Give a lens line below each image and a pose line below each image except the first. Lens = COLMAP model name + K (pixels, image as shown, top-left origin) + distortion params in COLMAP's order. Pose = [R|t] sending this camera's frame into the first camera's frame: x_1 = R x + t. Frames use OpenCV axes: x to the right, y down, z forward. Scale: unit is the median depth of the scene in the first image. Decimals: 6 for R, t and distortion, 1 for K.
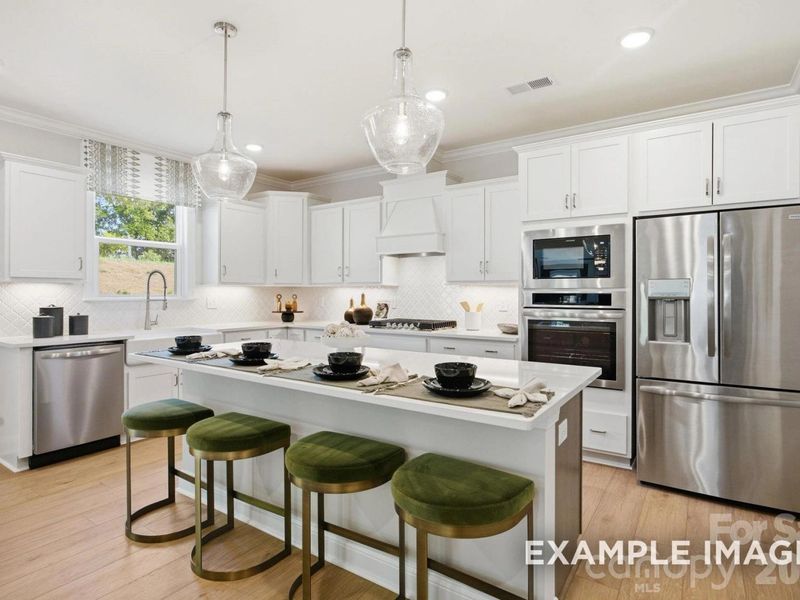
lens RADIAL K [[455.2, 0, 400.3], [0, 455.2, 294.2], [0, 0, 1]] dist [-0.010735, -0.003578]
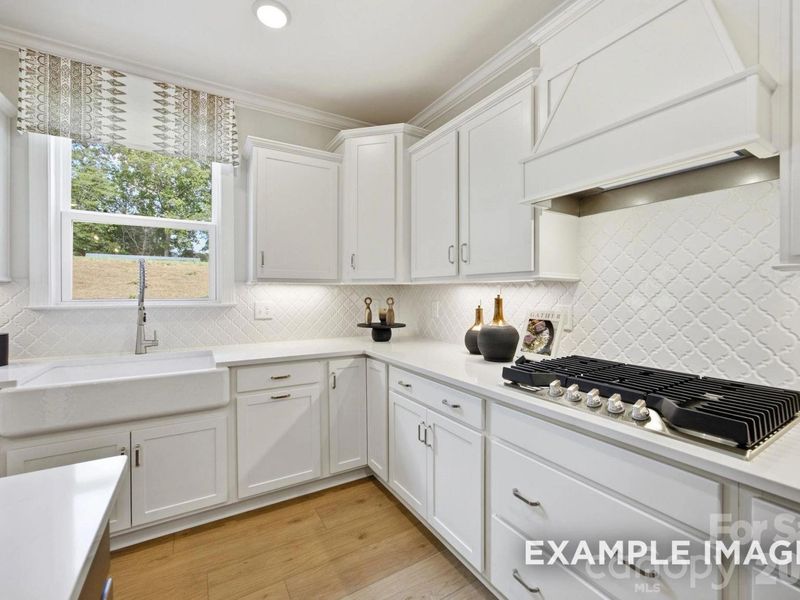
lens RADIAL K [[357.6, 0, 400.5], [0, 357.6, 292.6], [0, 0, 1]] dist [-0.022333, 0.005244]
pose [[0.909501, -0.001307, -0.415699, -0.021423], [-0.000246, 0.999993, -0.003682, -0.005889], [0.415701, 0.003452, 0.909495, 0.724992]]
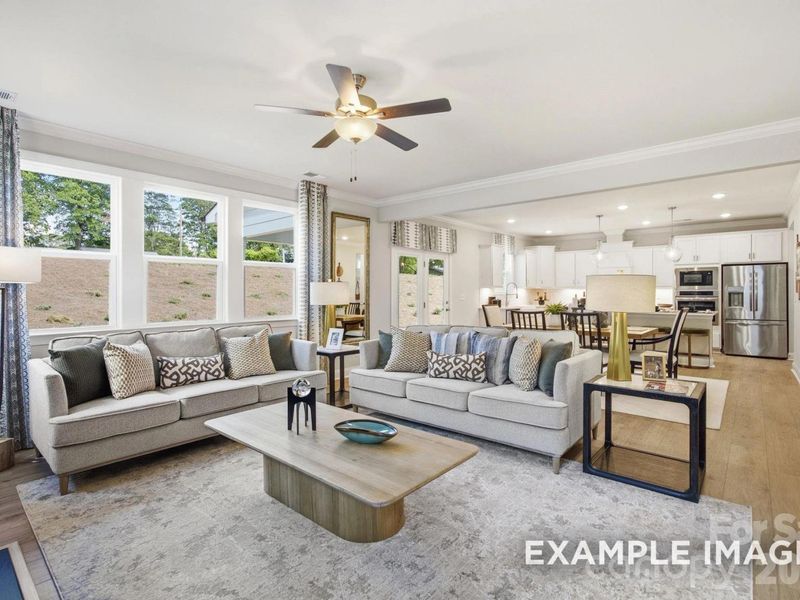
lens RADIAL K [[405.3, 0, 404.6], [0, 405.3, 294.3], [0, 0, 1]] dist [-0.005093, 0.001940]
pose [[0.995600, -0.002634, -0.093663, -0.936200], [0.003041, 0.999987, 0.004201, 0.001370], [0.093651, -0.004467, 0.995595, -1.308961]]
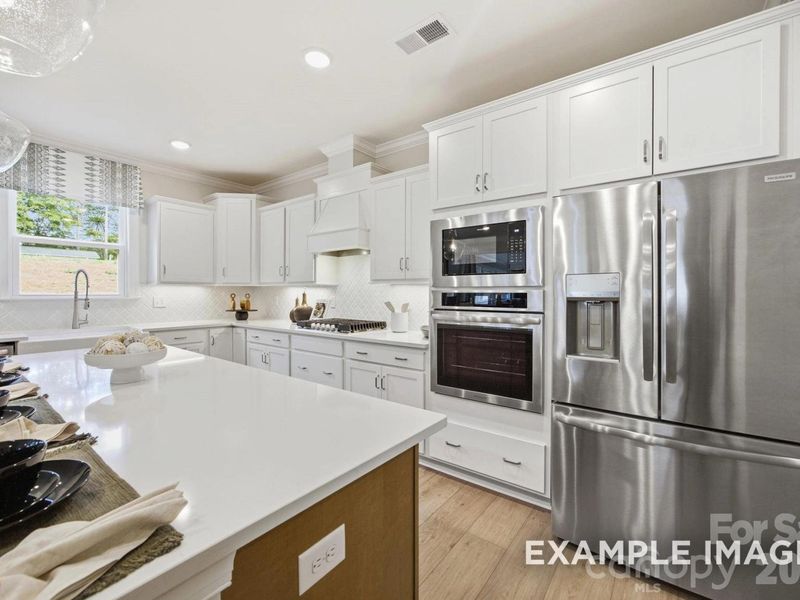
lens RADIAL K [[357.6, 0, 403.8], [0, 357.6, 294.0], [0, 0, 1]] dist [-0.022333, 0.005244]
pose [[0.998732, 0.000606, -0.050329, 0.210595], [-0.000532, 0.999999, 0.001478, -0.000305], [0.050330, -0.001450, 0.998732, 0.269835]]
